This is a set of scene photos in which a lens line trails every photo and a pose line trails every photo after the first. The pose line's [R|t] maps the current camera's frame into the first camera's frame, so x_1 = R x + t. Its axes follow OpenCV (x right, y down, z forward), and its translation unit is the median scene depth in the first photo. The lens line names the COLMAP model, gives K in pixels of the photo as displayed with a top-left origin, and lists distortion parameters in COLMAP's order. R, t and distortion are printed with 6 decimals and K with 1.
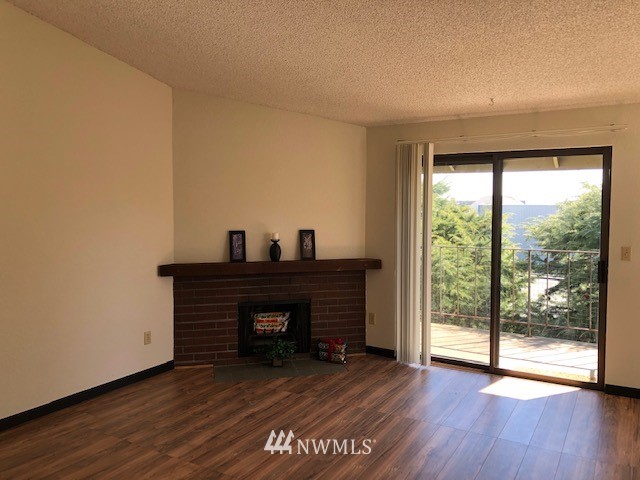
lens RADIAL K [[527.8, 0, 318.9], [0, 527.8, 237.5], [0, 0, 1]] dist [0.072689, -0.001670]
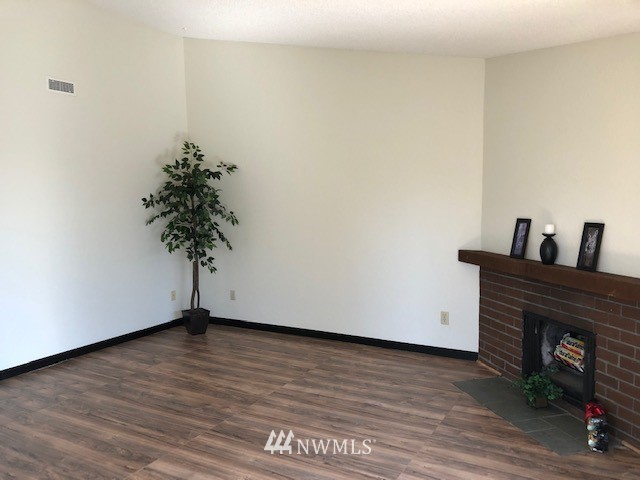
lens RADIAL K [[527.8, 0, 321.4], [0, 527.8, 243.7], [0, 0, 1]] dist [0.072689, -0.001670]
pose [[0.037462, 0.094886, -0.994783, 0.644427], [-0.053626, 0.994238, 0.092814, -0.033829], [0.997858, 0.049869, 0.042334, 0.688364]]
